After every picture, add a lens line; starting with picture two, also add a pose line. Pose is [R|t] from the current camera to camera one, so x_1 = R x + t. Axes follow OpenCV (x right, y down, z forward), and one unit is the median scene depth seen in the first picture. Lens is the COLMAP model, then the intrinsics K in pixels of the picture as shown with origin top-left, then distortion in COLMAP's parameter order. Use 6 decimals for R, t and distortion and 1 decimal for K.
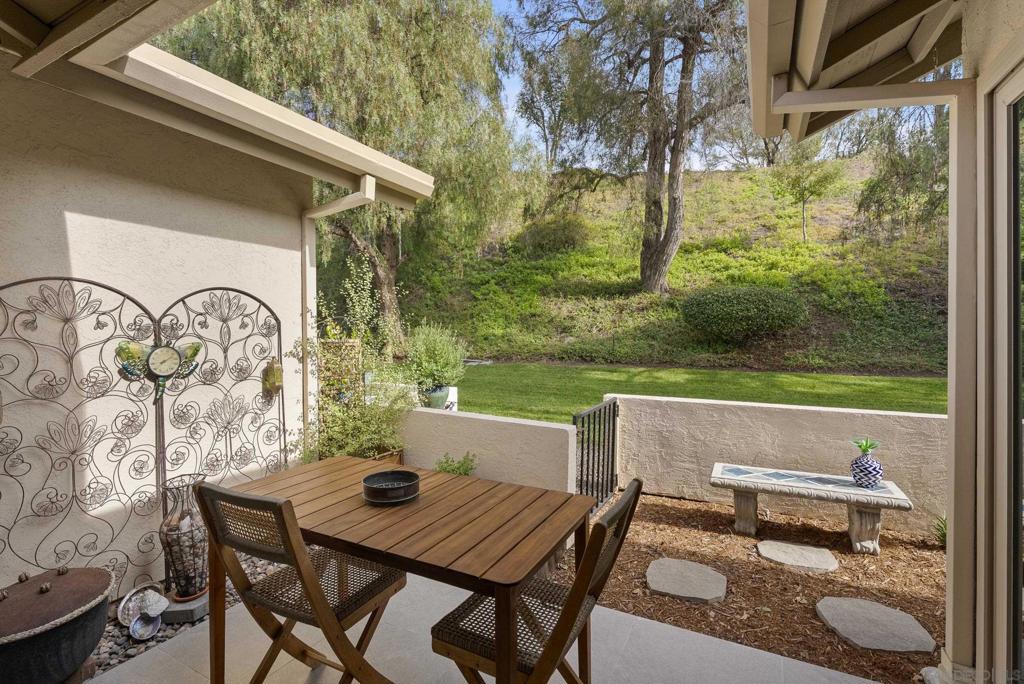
lens RADIAL K [[470.0, 0, 510.1], [0, 470.0, 340.9], [0, 0, 1]] dist [-0.005328, 0.000177]
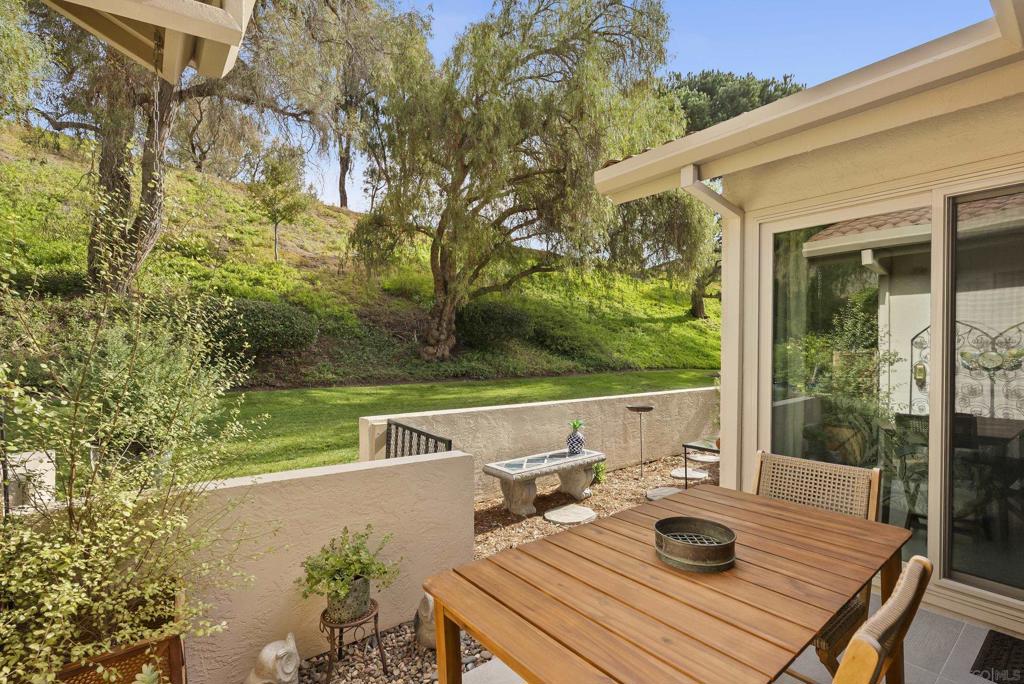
lens RADIAL K [[476.1, 0, 515.6], [0, 476.1, 346.3], [0, 0, 1]] dist [-0.004337, -0.000262]
pose [[0.399022, 0.012044, 0.916862, -0.194765], [0.014950, 0.999695, -0.019638, 0.002348], [-0.916819, 0.021543, 0.398721, 0.170888]]
